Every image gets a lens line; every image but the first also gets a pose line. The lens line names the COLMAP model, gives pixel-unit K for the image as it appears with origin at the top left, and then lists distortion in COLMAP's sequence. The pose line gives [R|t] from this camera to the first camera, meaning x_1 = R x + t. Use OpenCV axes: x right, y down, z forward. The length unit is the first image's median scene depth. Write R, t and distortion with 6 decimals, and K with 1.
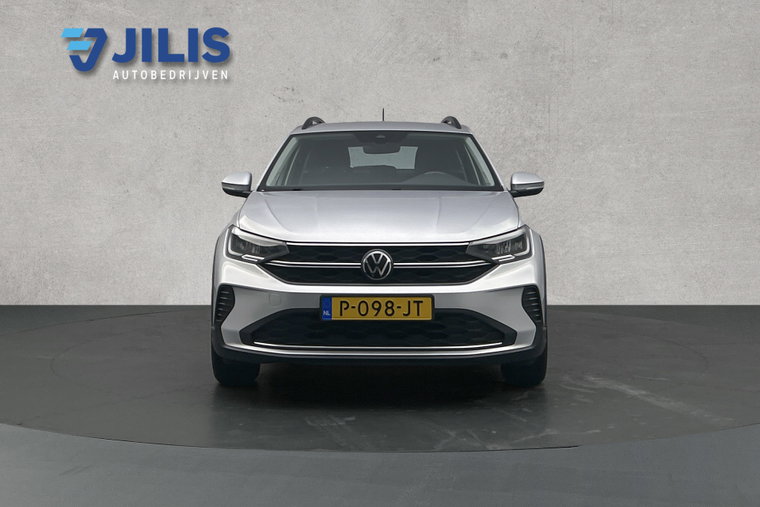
lens RADIAL K [[593.0, 0, 380.1], [0, 593.0, 253.7], [0, 0, 1]] dist [-0.003900, 0.000724]
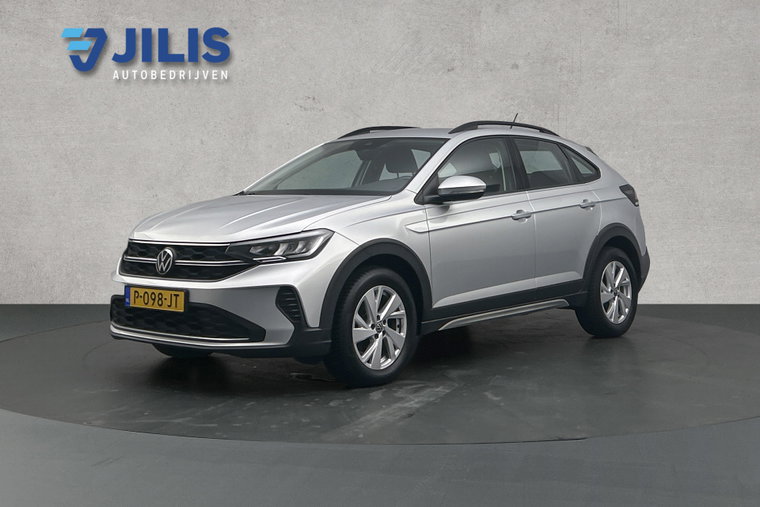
lens RADIAL K [[593.0, 0, 379.1], [0, 593.0, 253.7], [0, 0, 1]] dist [-0.003900, 0.000724]
pose [[1.000000, 0.000038, -0.000422, -0.031072], [-0.000038, 1.000000, 0.000547, -0.003153], [0.000422, -0.000547, 1.000000, -0.049314]]
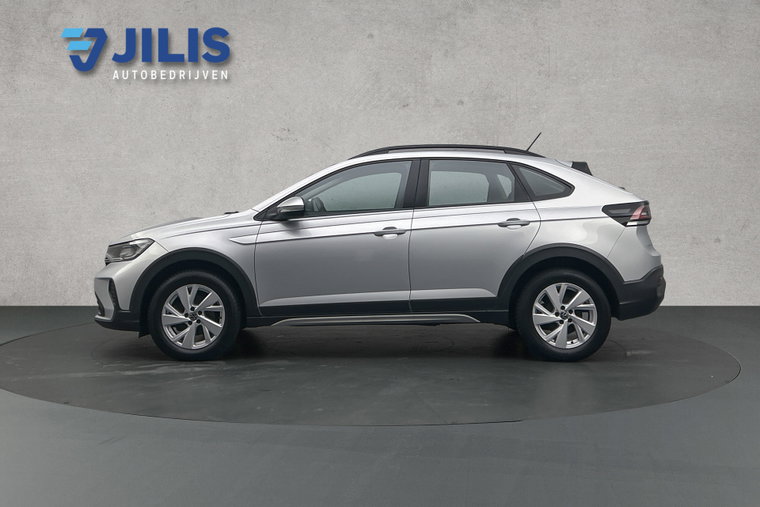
lens RADIAL K [[593.0, 0, 379.4], [0, 593.0, 254.1], [0, 0, 1]] dist [-0.003900, 0.000724]
pose [[1.000000, -0.000075, -0.000259, 0.041104], [0.000075, 1.000000, 0.000854, -0.021793], [0.000259, -0.000854, 1.000000, -0.227844]]
